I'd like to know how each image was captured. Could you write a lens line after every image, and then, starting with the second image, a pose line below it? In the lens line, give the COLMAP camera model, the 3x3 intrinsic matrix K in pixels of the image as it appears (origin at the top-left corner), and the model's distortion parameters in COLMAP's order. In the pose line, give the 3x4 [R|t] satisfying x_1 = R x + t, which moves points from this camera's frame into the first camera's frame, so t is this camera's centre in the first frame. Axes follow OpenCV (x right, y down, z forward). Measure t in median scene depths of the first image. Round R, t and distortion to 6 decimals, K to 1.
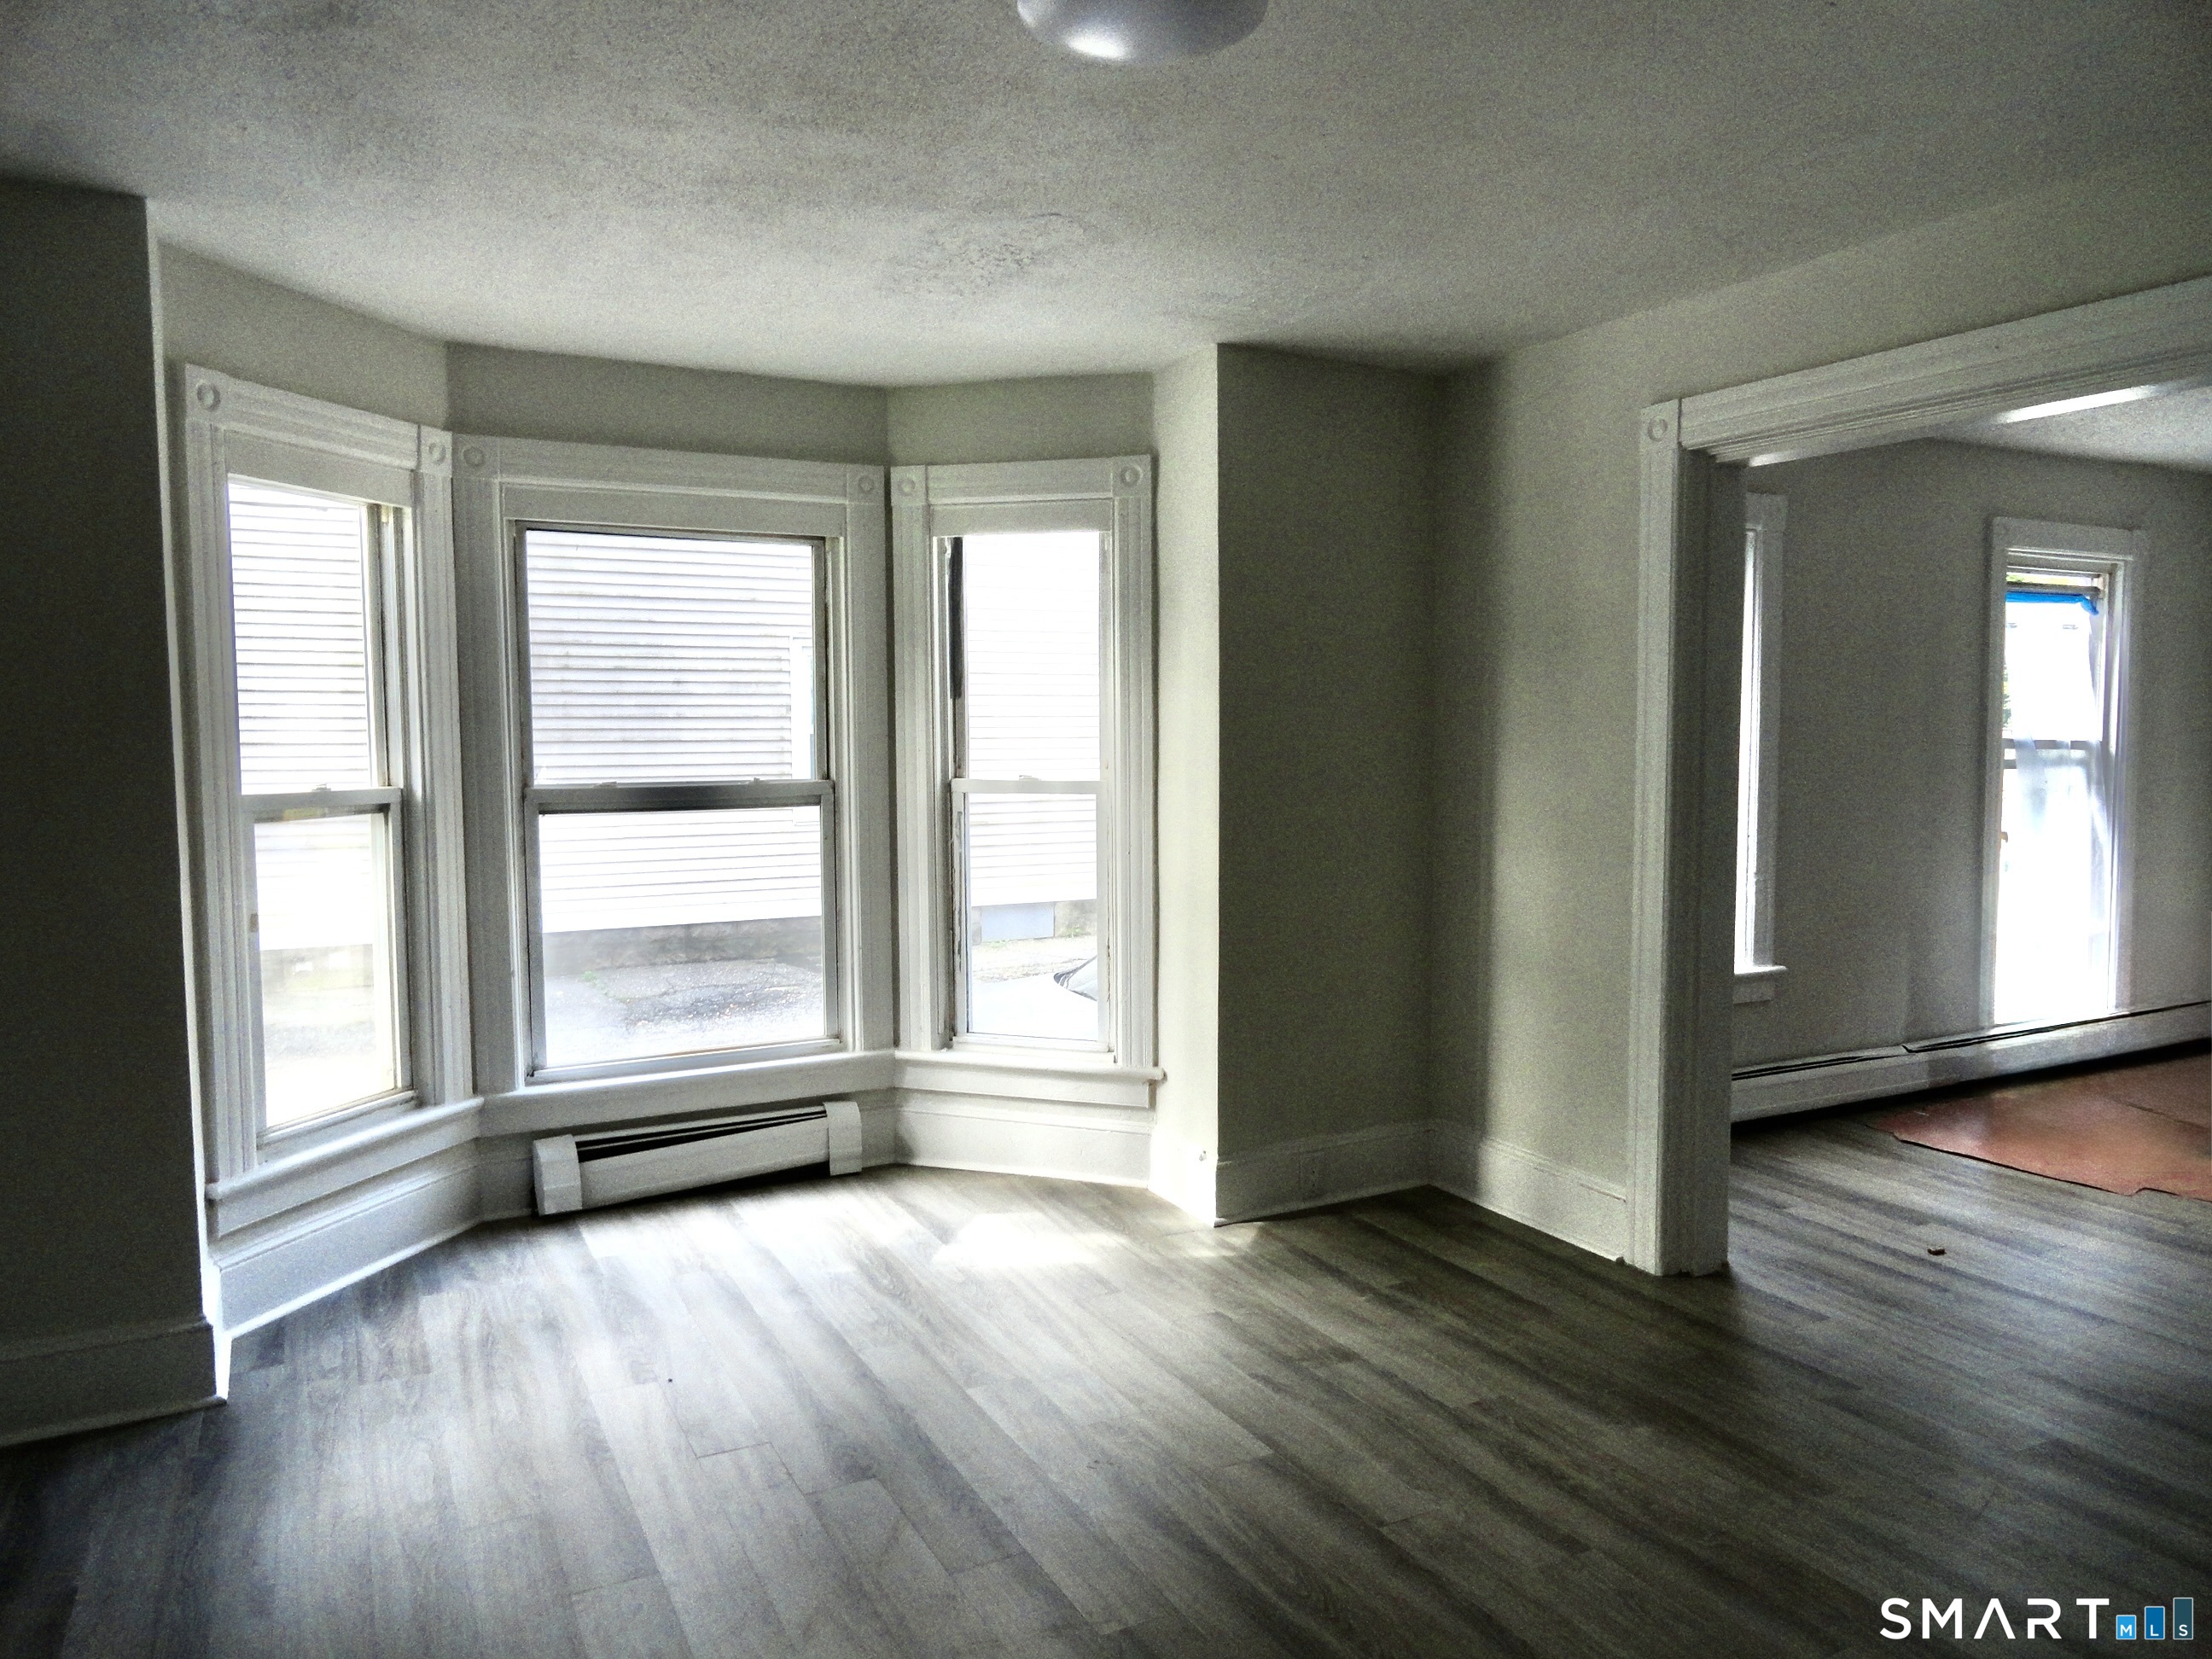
lens RADIAL K [[1510.3, 0, 1104.8], [0, 1510.3, 832.7], [0, 0, 1]] dist [-0.006273, 0.007575]
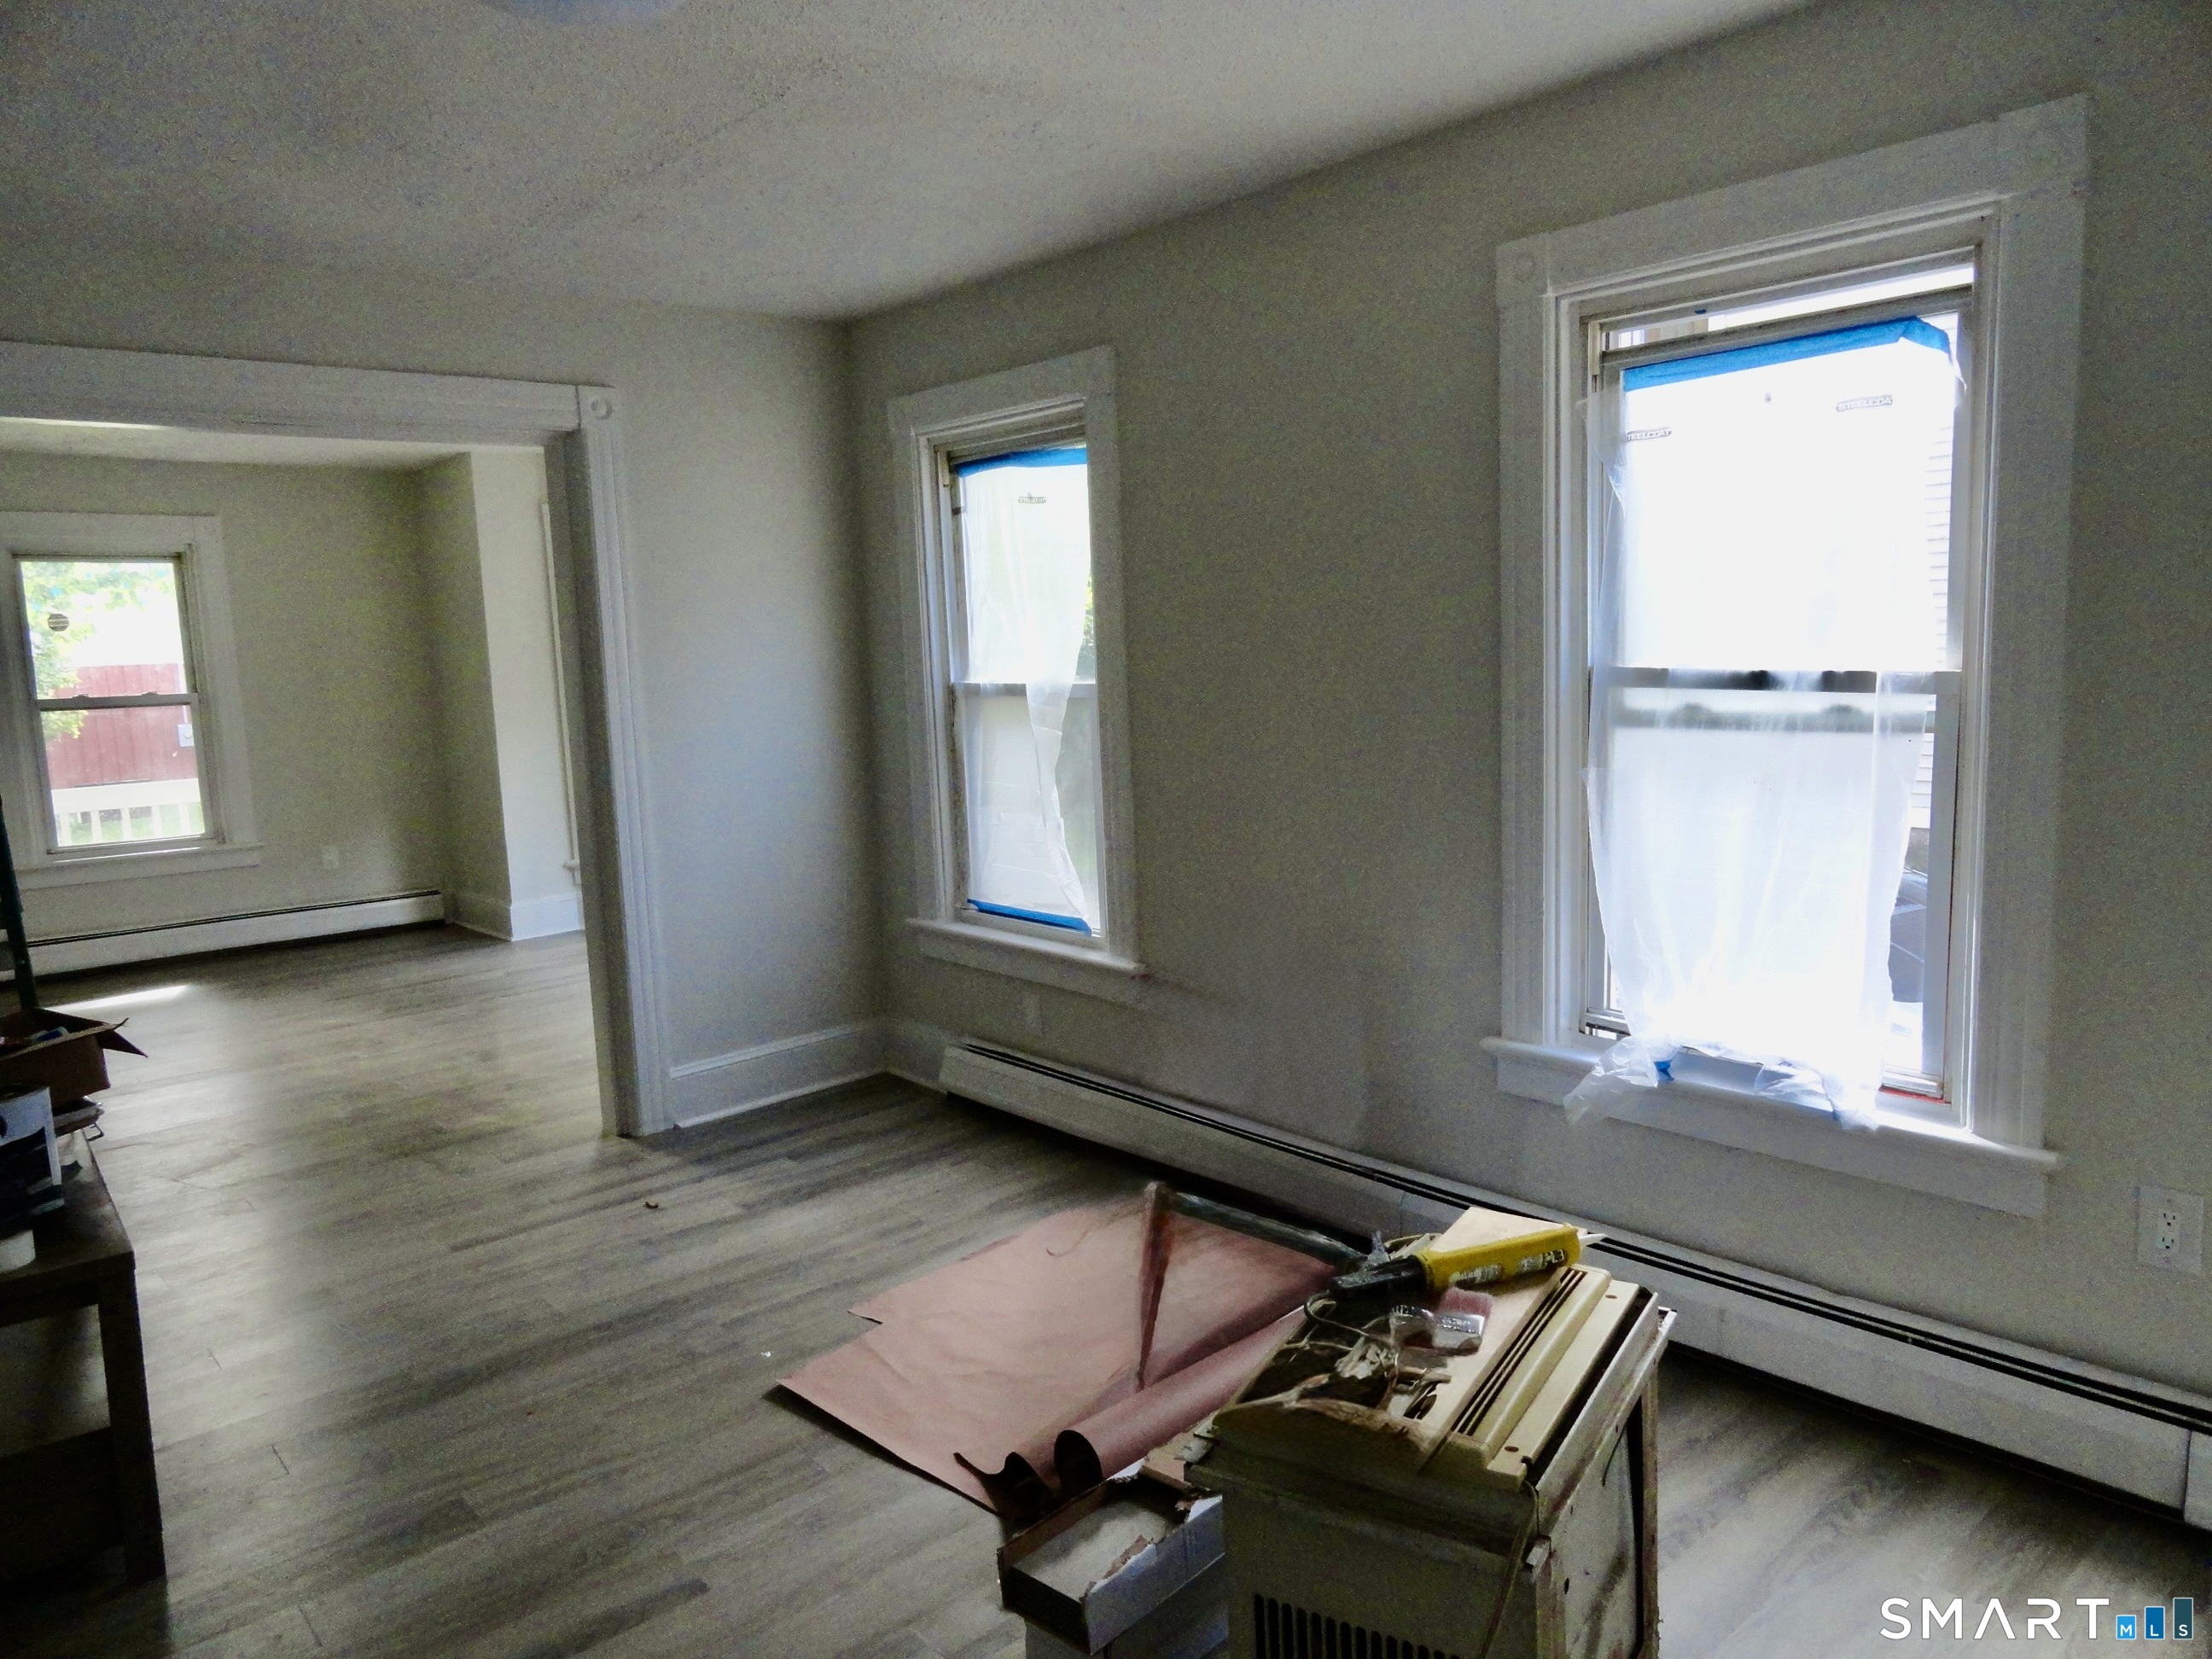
lens RADIAL K [[1510.3, 0, 1116.4], [0, 1510.3, 834.1], [0, 0, 1]] dist [-0.006273, 0.007575]
pose [[0.237836, 0.123599, -0.963409, 1.691863], [-0.031157, 0.992331, 0.119618, -0.100543], [0.970805, 0.001567, 0.239863, 1.158473]]
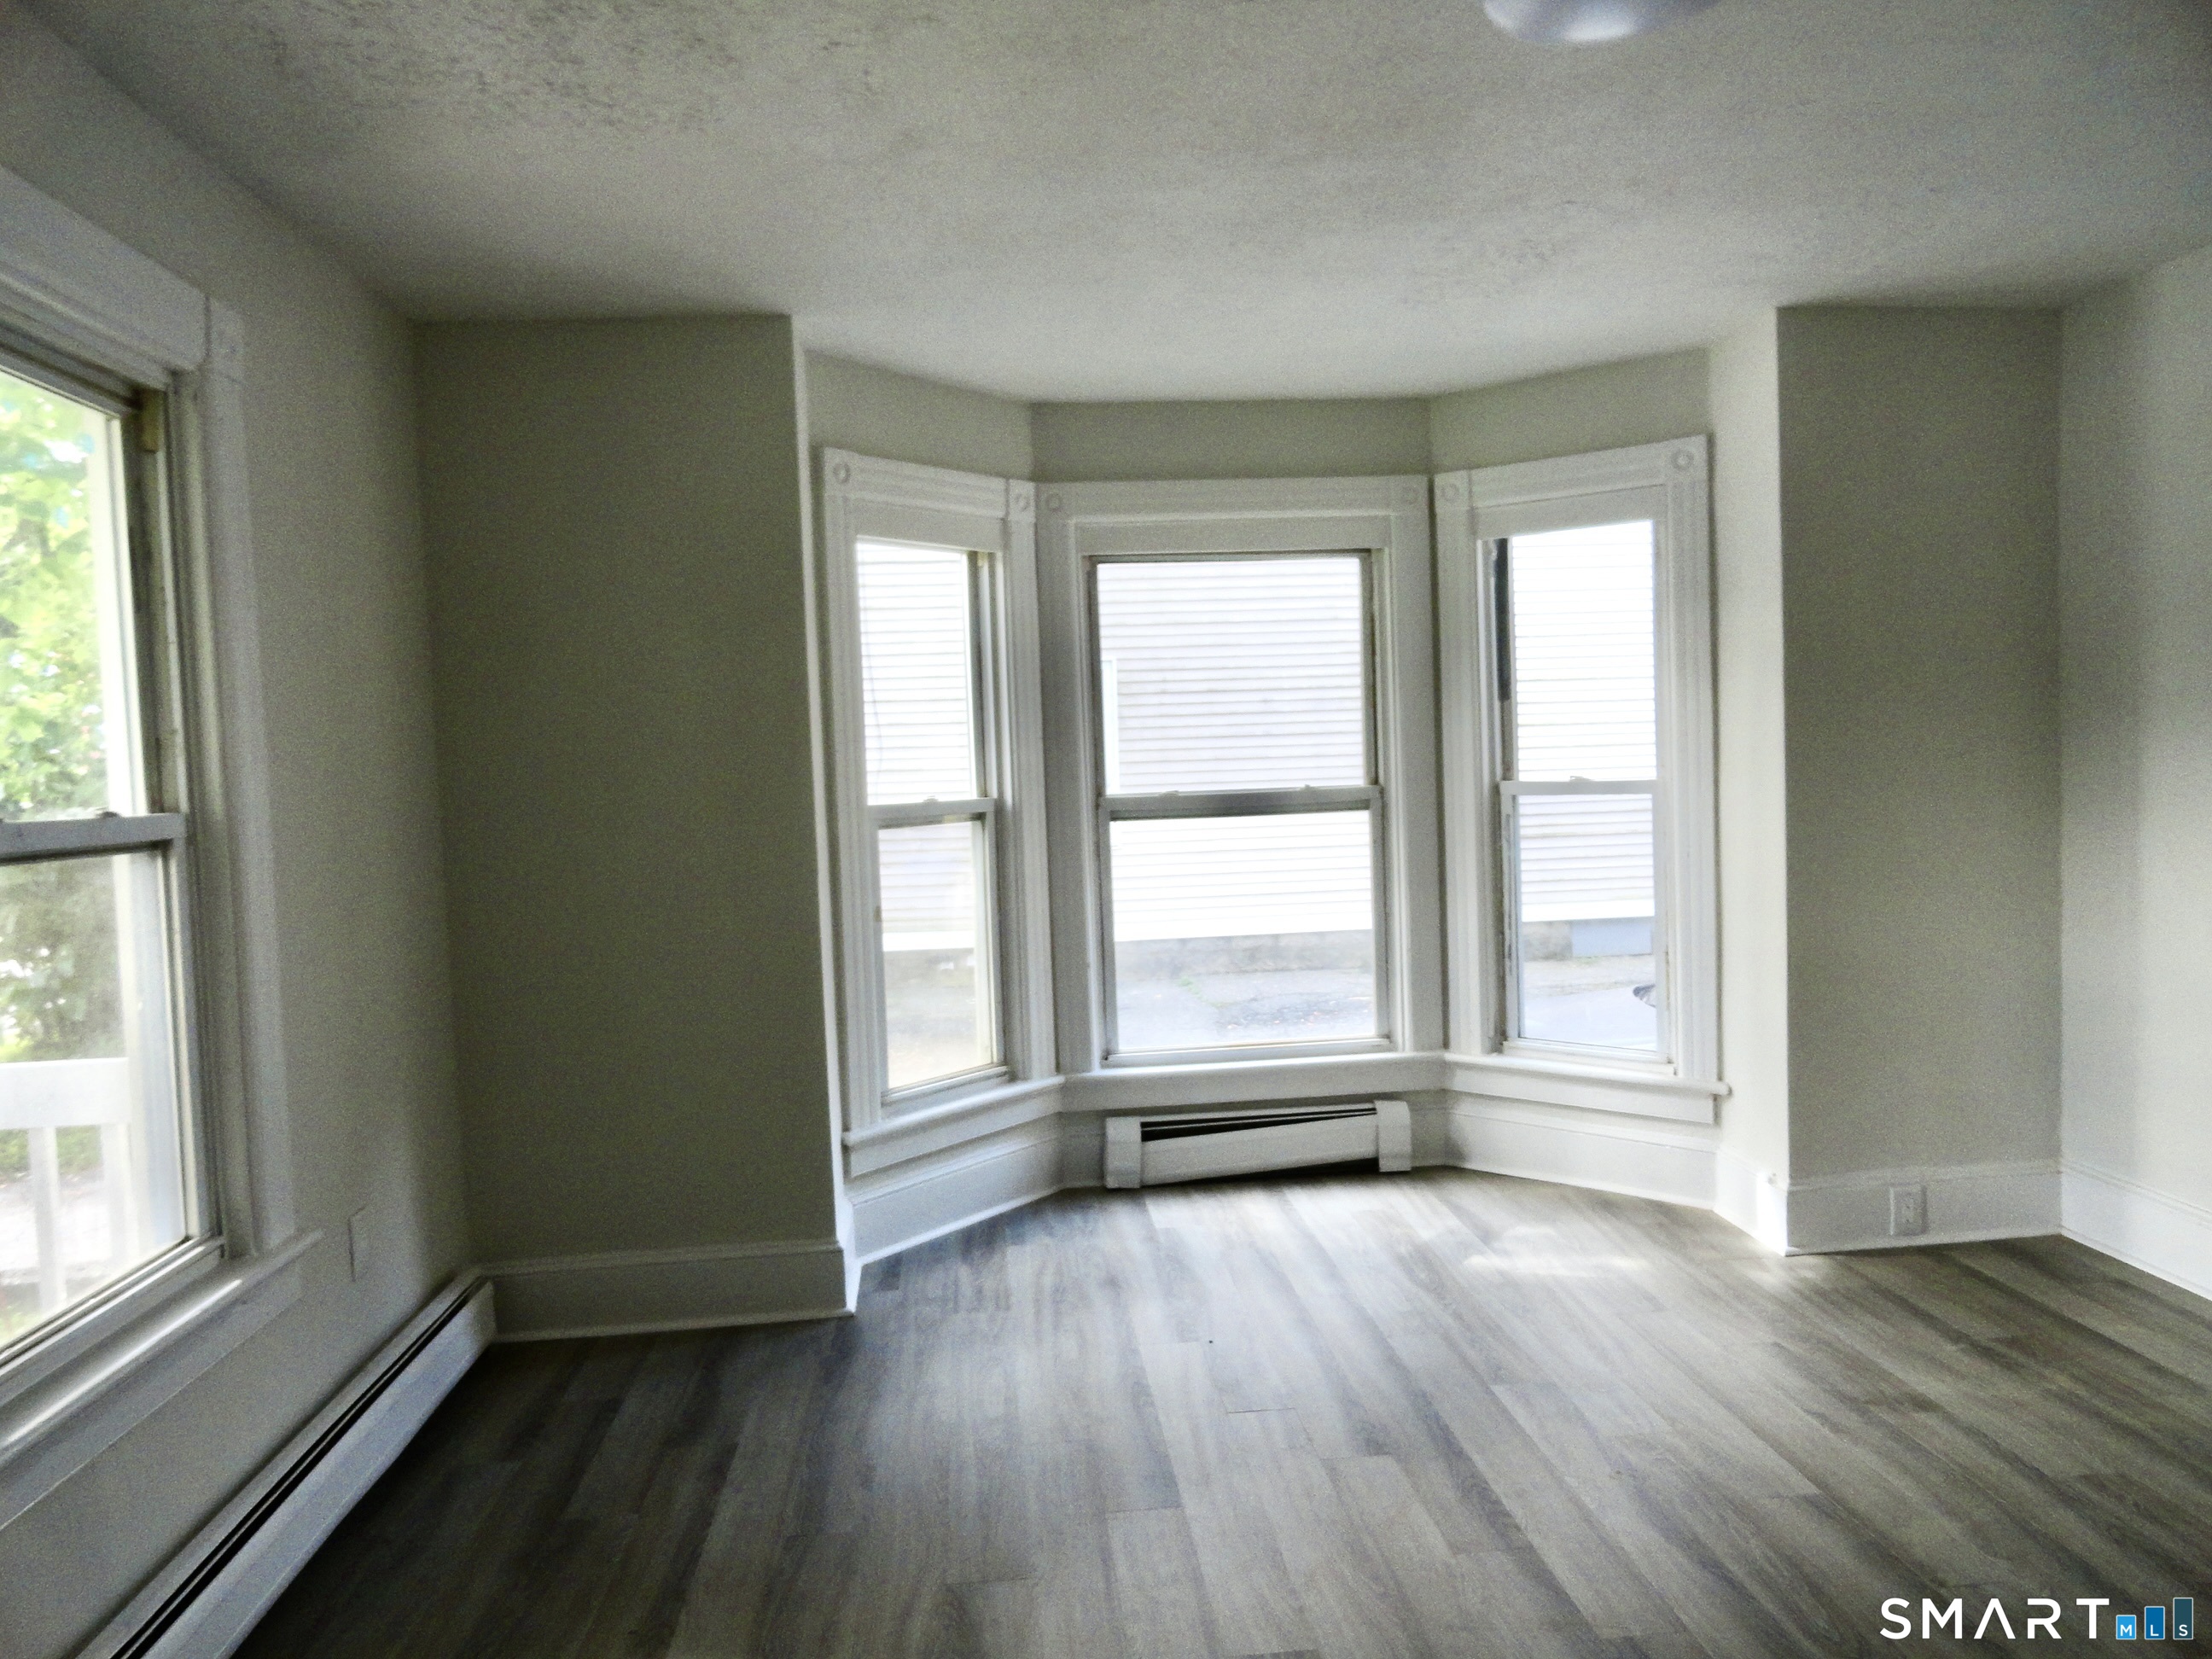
lens RADIAL K [[1510.3, 0, 1102.7], [0, 1510.3, 829.3], [0, 0, 1]] dist [-0.006273, 0.007575]
pose [[0.923406, -0.010452, -0.383683, 0.049058], [0.005280, 0.999880, -0.014531, 0.011584], [0.383789, 0.011392, 0.923350, -0.021576]]
